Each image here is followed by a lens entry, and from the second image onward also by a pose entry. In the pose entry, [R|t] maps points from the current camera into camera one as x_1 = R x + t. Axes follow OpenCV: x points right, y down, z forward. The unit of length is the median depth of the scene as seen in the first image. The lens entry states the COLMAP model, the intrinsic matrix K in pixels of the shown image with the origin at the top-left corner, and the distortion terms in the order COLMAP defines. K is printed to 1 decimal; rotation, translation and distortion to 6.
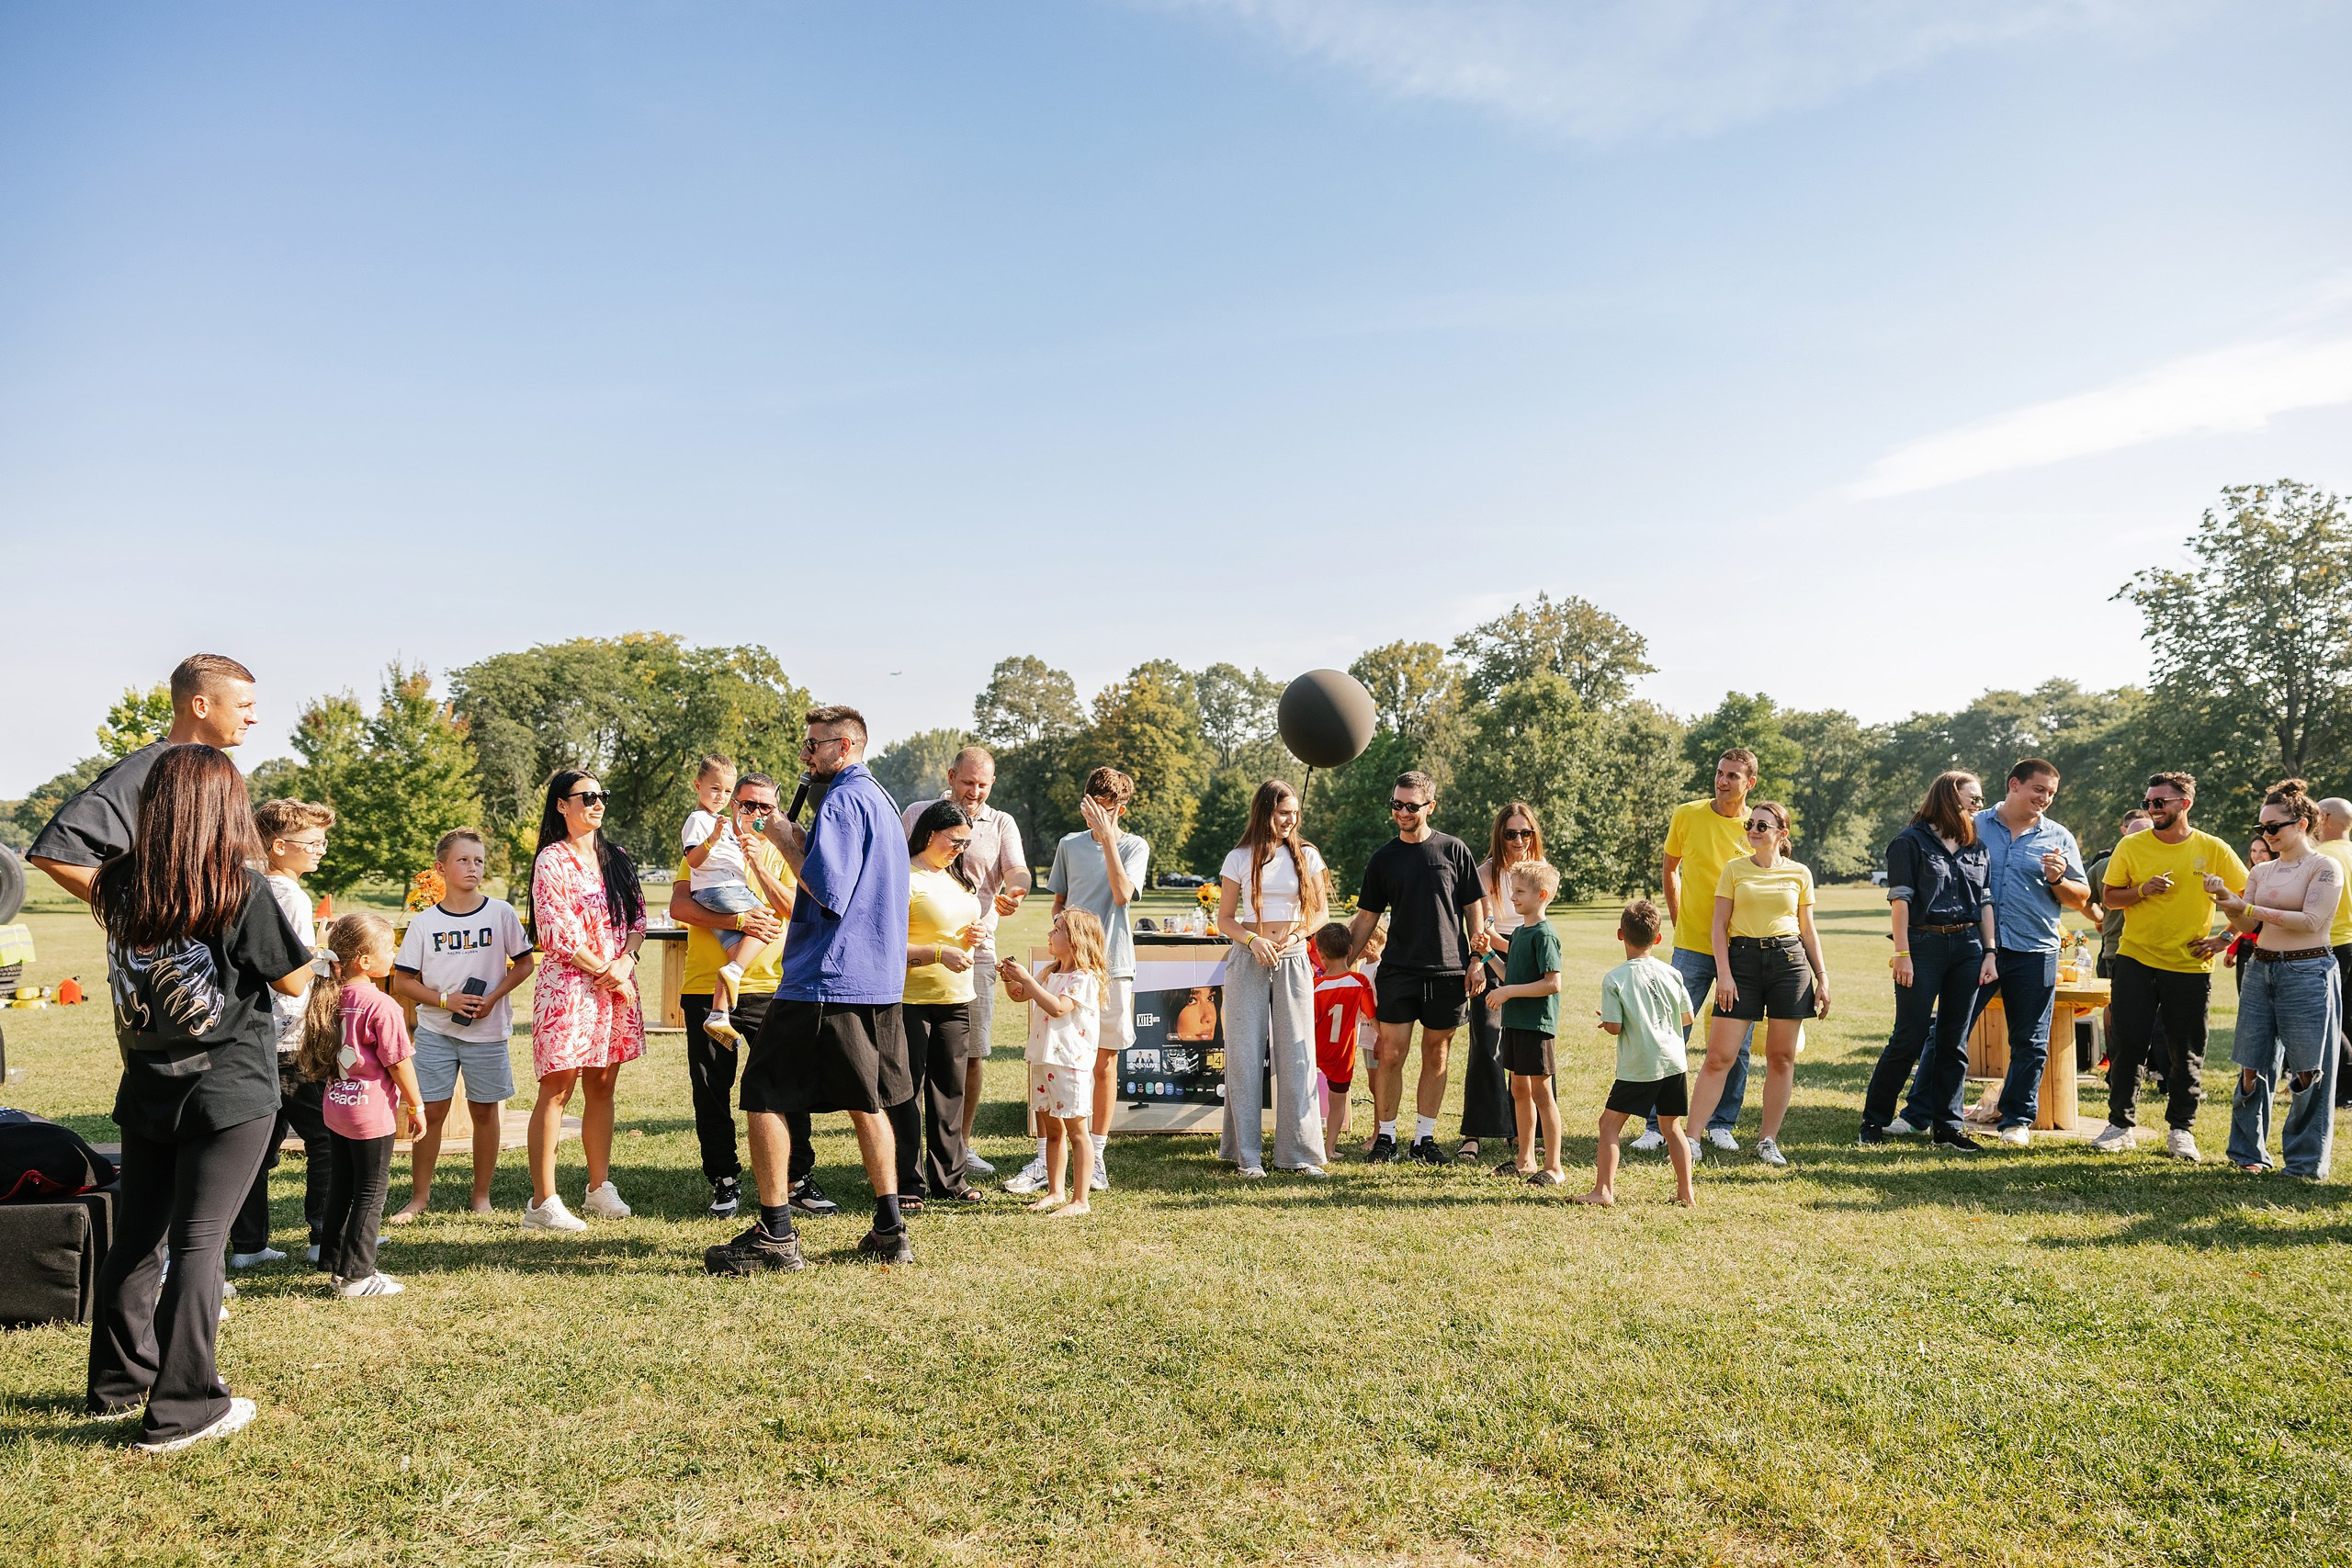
lens RADIAL K [[1612.9, 0, 1182.7], [0, 1612.9, 776.1], [0, 0, 1]] dist [-0.002704, -0.003681]
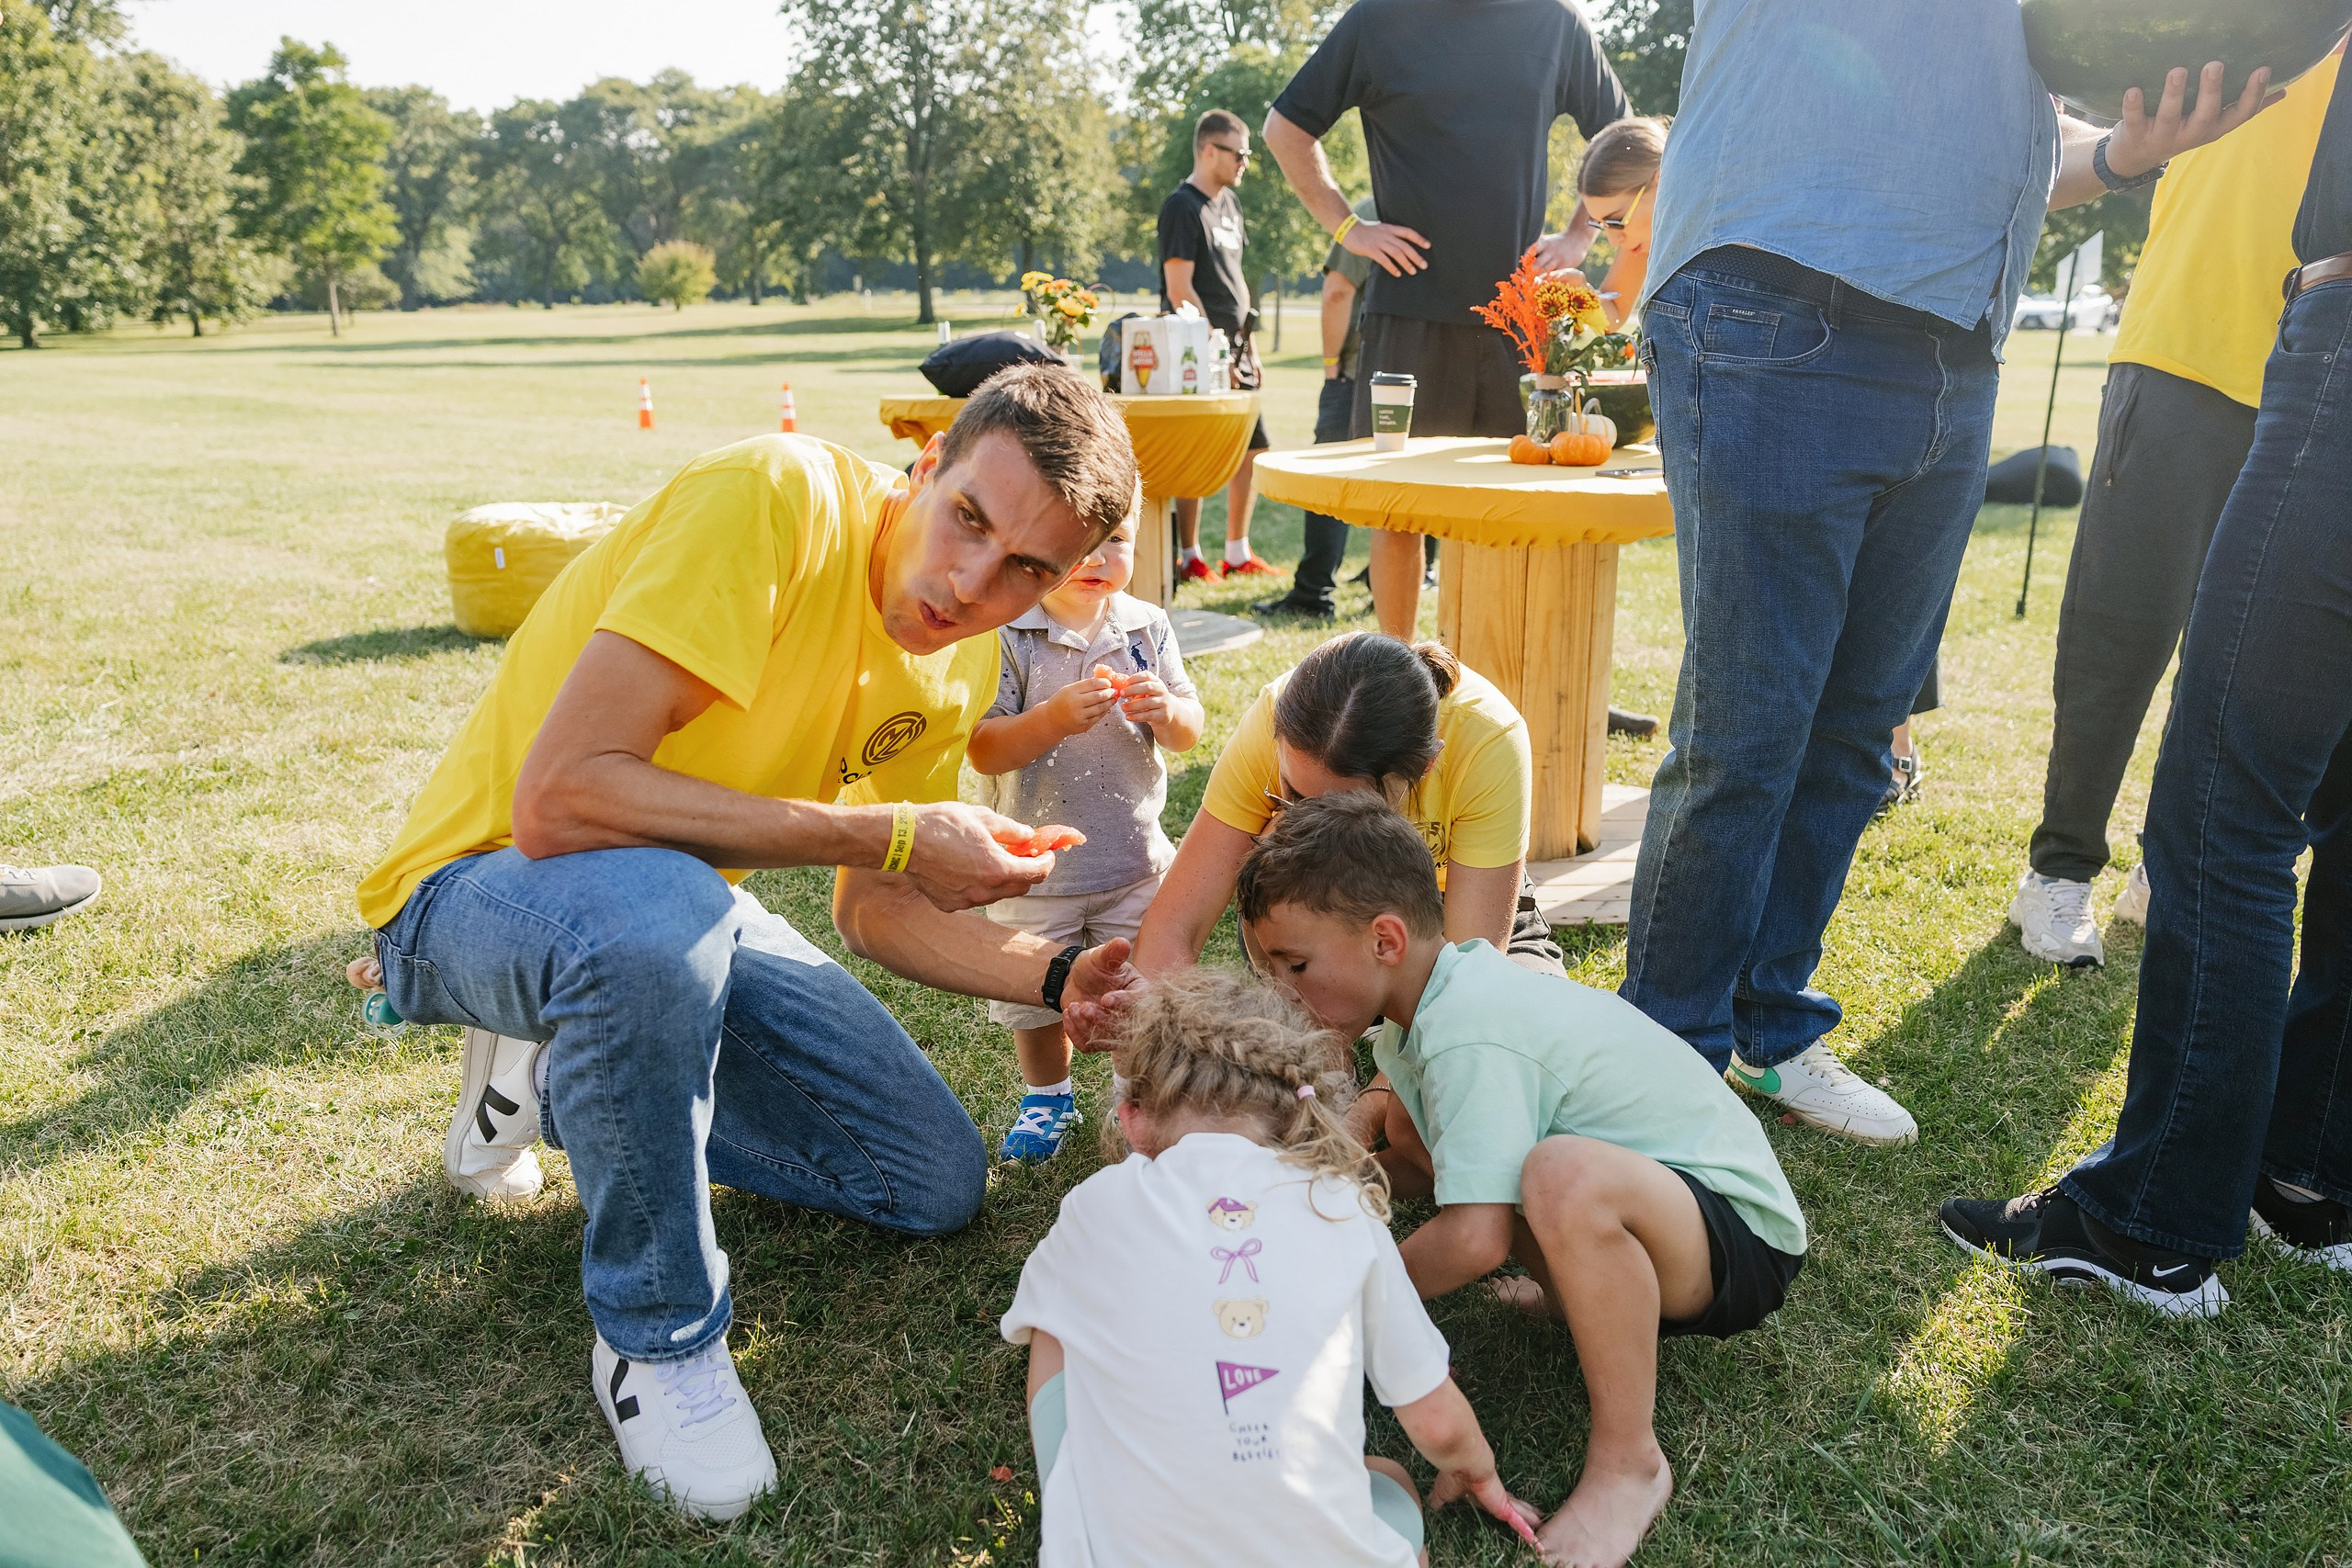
lens RADIAL K [[1749.4, 0, 1182.3], [0, 1749.4, 768.1], [0, 0, 1]] dist [0.009580, -0.006966]
pose [[0.709111, -0.180675, 0.681556, 0.025574], [-0.043770, 0.953469, 0.298297, 0.010476], [-0.703737, -0.241357, 0.668207, 0.101167]]
